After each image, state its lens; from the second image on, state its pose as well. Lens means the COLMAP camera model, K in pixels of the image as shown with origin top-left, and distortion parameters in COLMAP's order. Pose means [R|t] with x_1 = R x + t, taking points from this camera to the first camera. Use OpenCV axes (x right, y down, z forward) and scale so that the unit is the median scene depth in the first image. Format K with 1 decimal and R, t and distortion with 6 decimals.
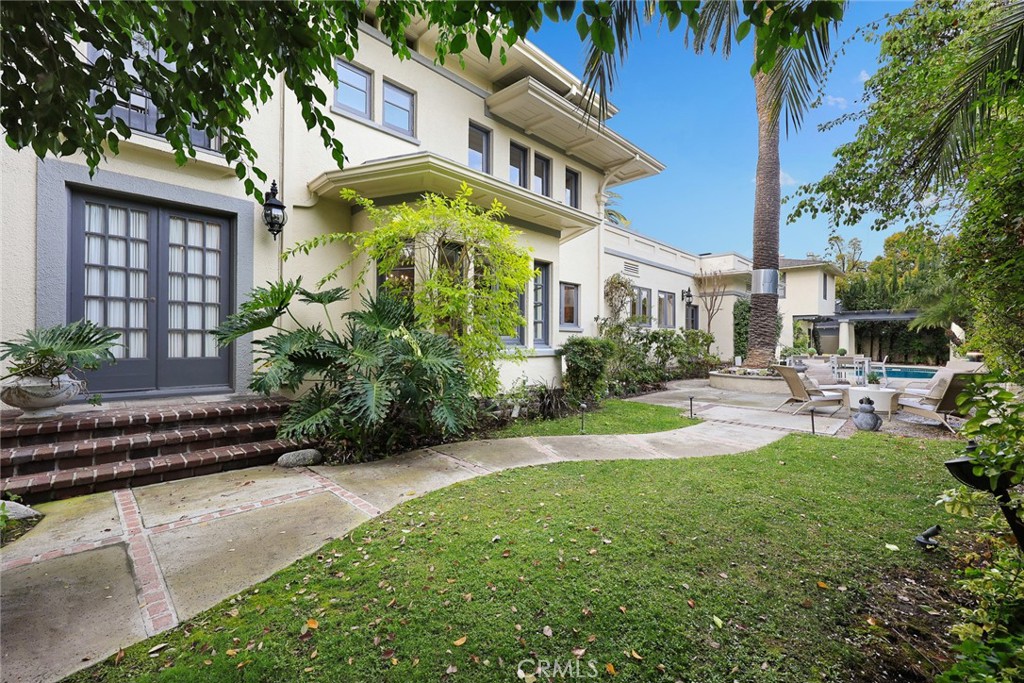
lens RADIAL K [[421.0, 0, 511.5], [0, 421.0, 344.8], [0, 0, 1]] dist [-0.001242, -0.000164]
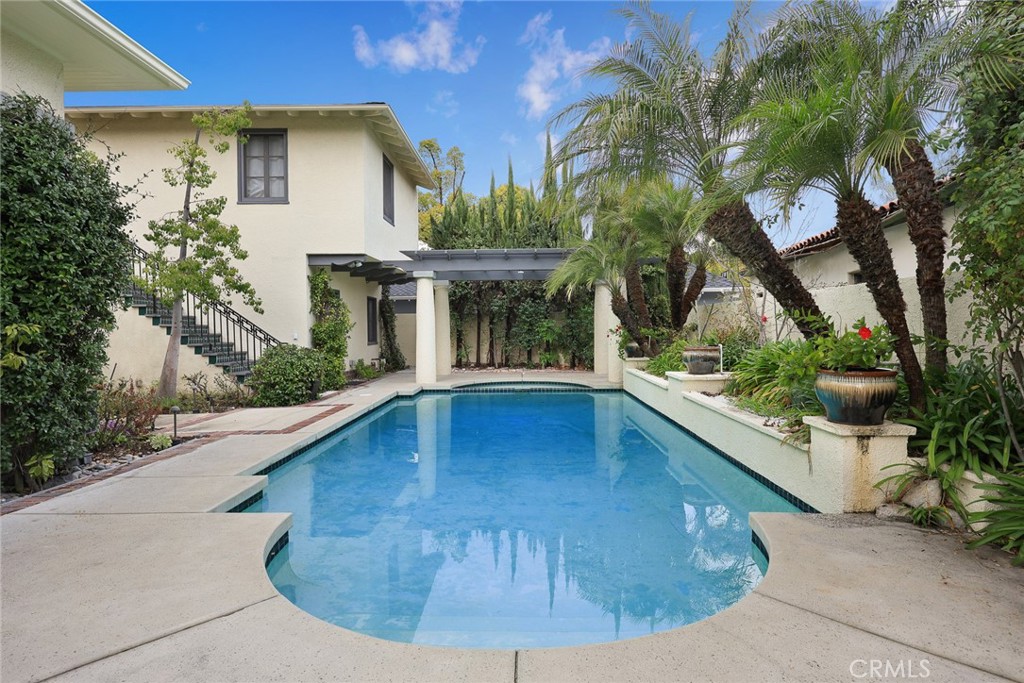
lens RADIAL K [[562.3, 0, 511.0], [0, 562.3, 337.2], [0, 0, 1]] dist [0.002439, -0.000984]
pose [[0.726176, -0.022103, 0.687154, 0.445747], [0.014417, 0.999753, 0.016922, -0.003914], [-0.687358, -0.002382, 0.726315, 0.511930]]
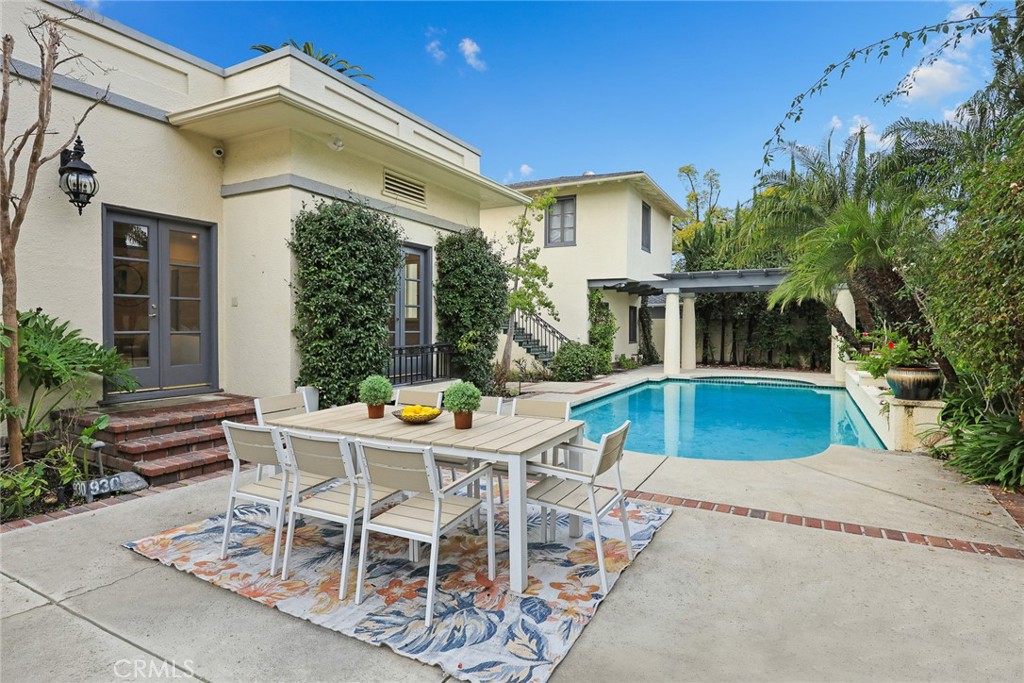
lens RADIAL K [[538.4, 0, 508.9], [0, 538.4, 336.6], [0, 0, 1]] dist [0.001522, 0.000199]
pose [[0.960817, -0.005095, 0.277138, 0.377496], [0.000966, 0.999887, 0.015034, -0.008663], [-0.277184, -0.014178, 0.960712, 0.376452]]
